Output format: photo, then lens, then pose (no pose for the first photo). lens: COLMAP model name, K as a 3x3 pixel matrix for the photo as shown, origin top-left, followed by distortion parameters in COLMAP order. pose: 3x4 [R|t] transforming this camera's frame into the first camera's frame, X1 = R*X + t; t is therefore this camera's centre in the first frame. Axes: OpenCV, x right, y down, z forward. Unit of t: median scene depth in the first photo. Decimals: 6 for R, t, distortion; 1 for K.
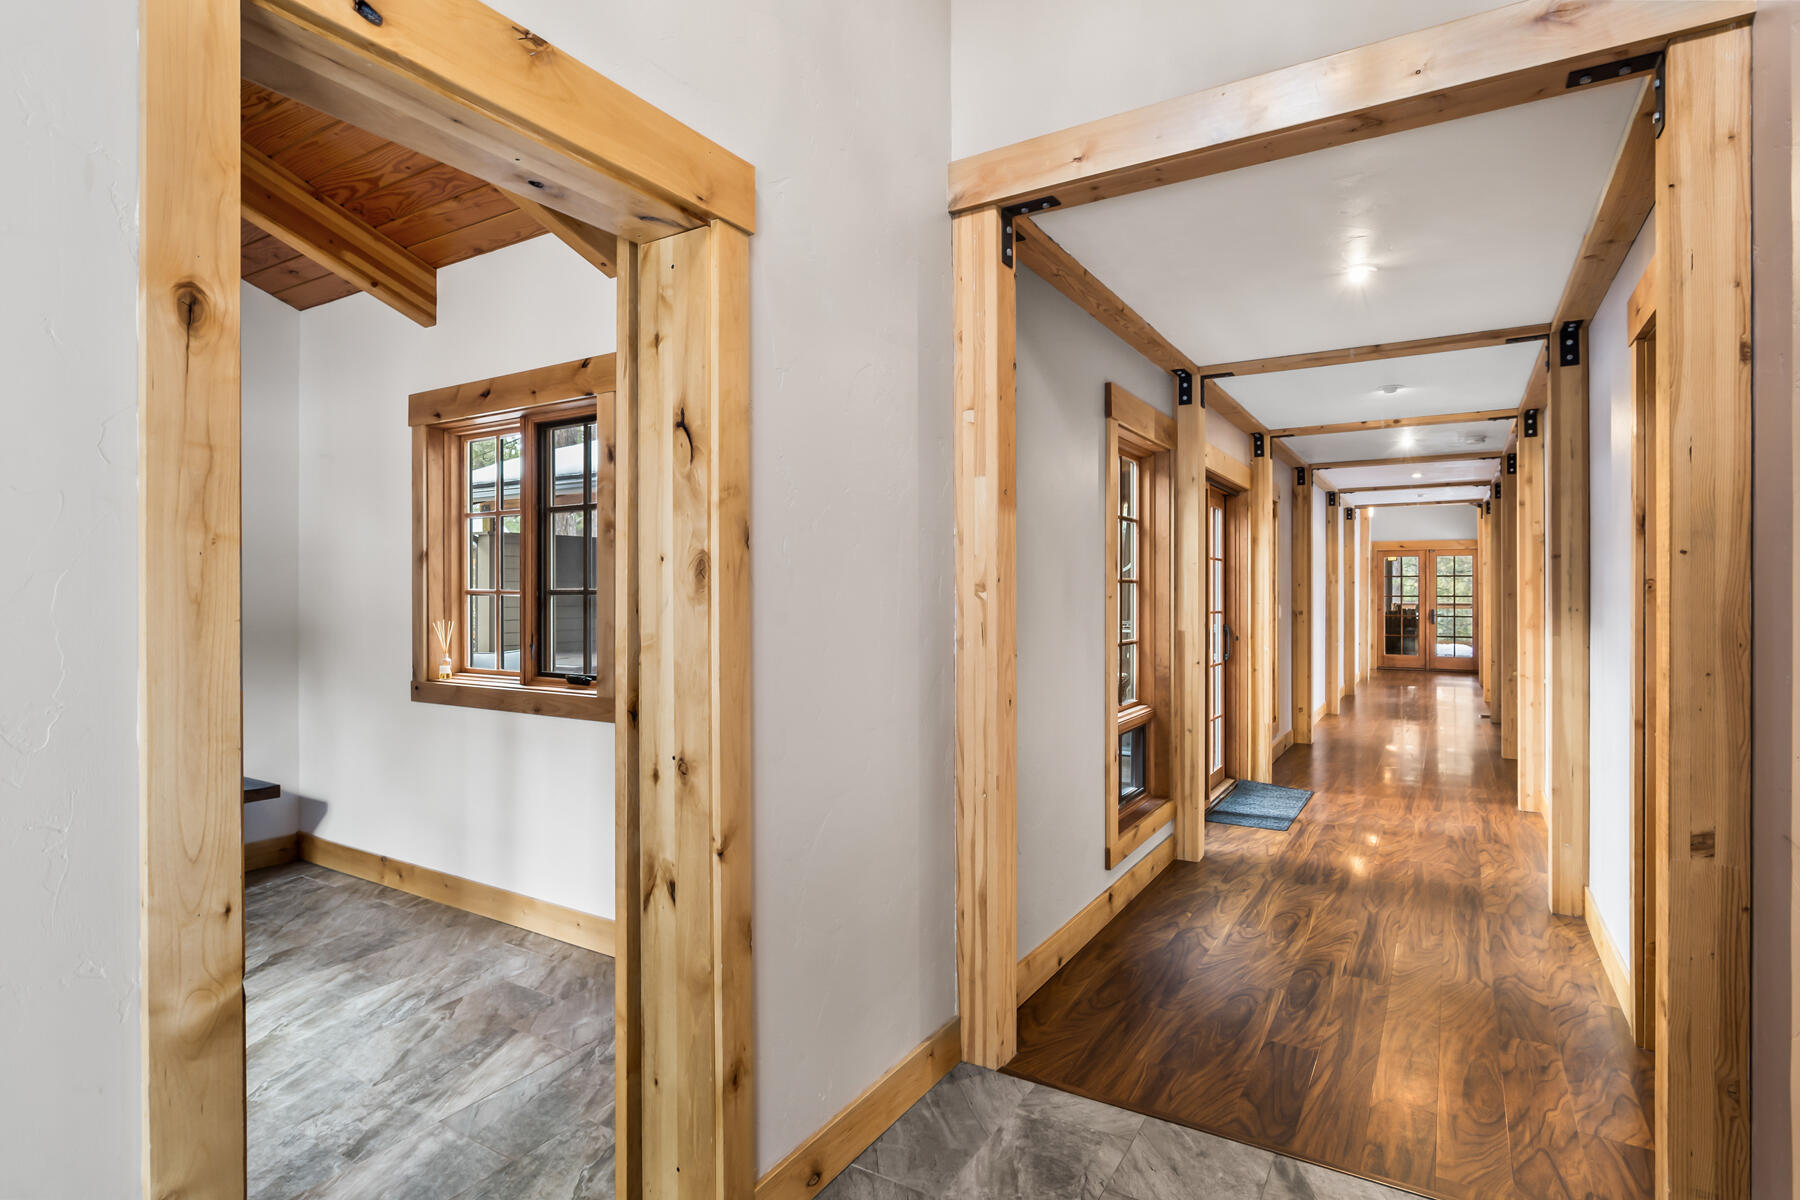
lens RADIAL K [[919.4, 0, 894.5], [0, 919.4, 598.2], [0, 0, 1]] dist [-0.021021, 0.010593]
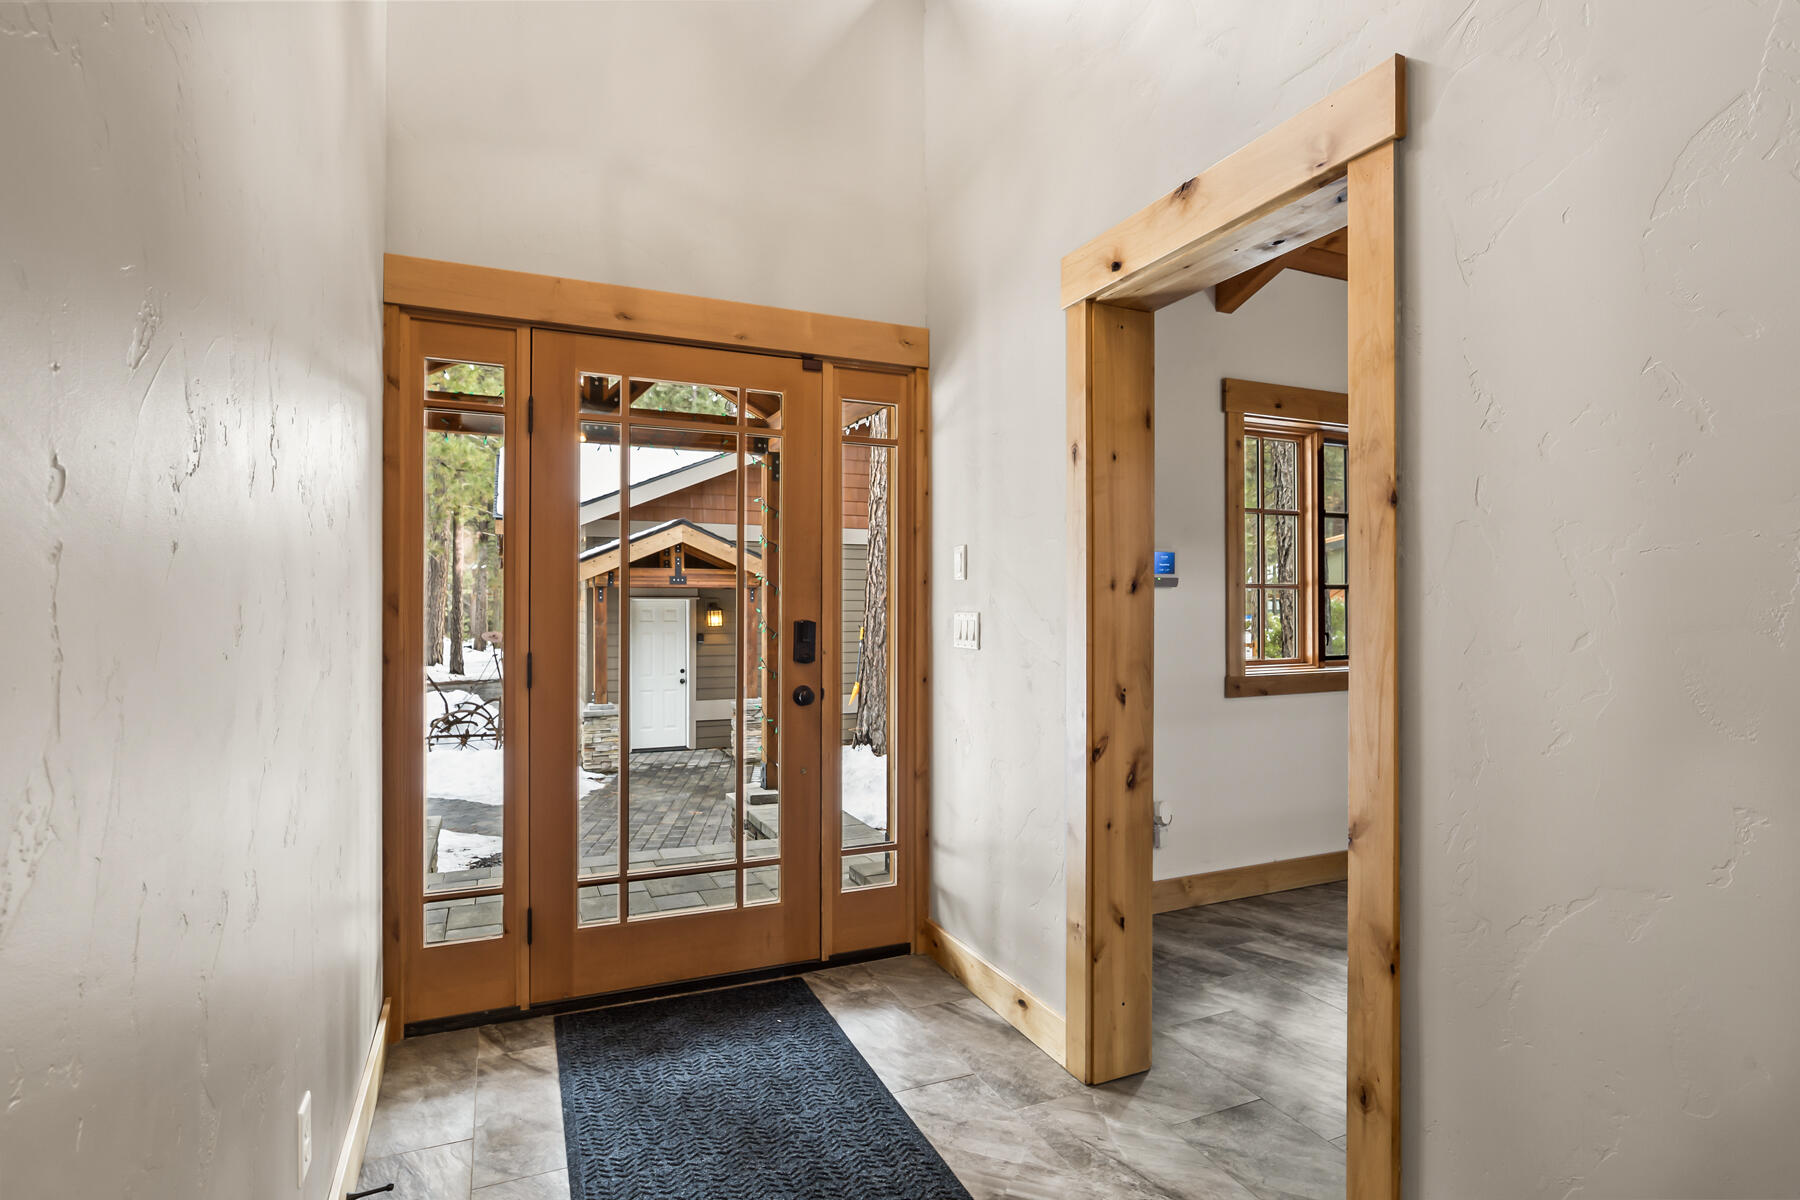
lens RADIAL K [[919.4, 0, 894.5], [0, 919.4, 598.2], [0, 0, 1]] dist [-0.021021, 0.010593]
pose [[-0.552294, -0.009533, -0.833595, 0.376226], [-0.004709, 0.999954, -0.008316, 0.019871], [0.833636, -0.000667, -0.552314, 0.502667]]
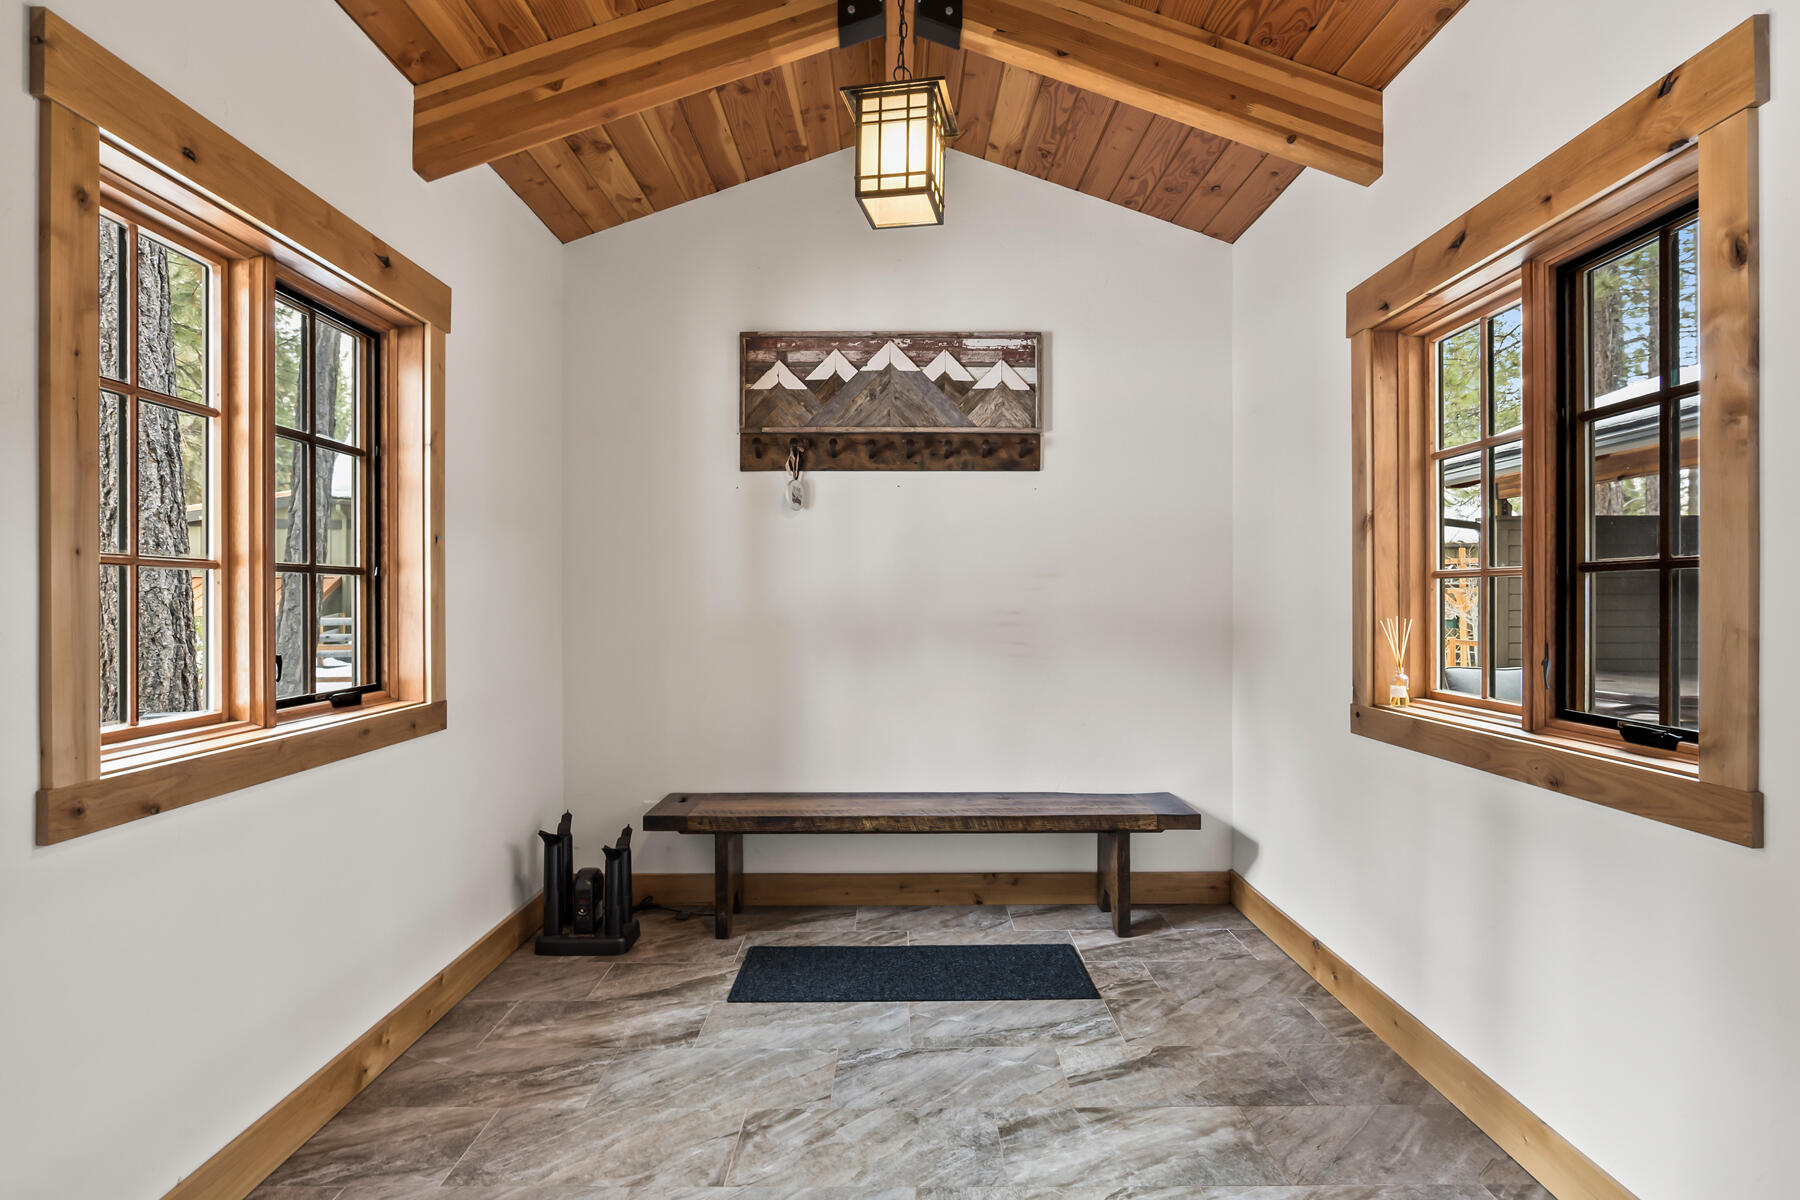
lens RADIAL K [[919.4, 0, 894.5], [0, 919.4, 598.2], [0, 0, 1]] dist [-0.021021, 0.010593]
pose [[0.532340, -0.002201, -0.846528, -0.131680], [-0.004054, 0.999979, -0.005149, 0.016175], [0.846521, 0.006173, 0.532319, 0.355581]]
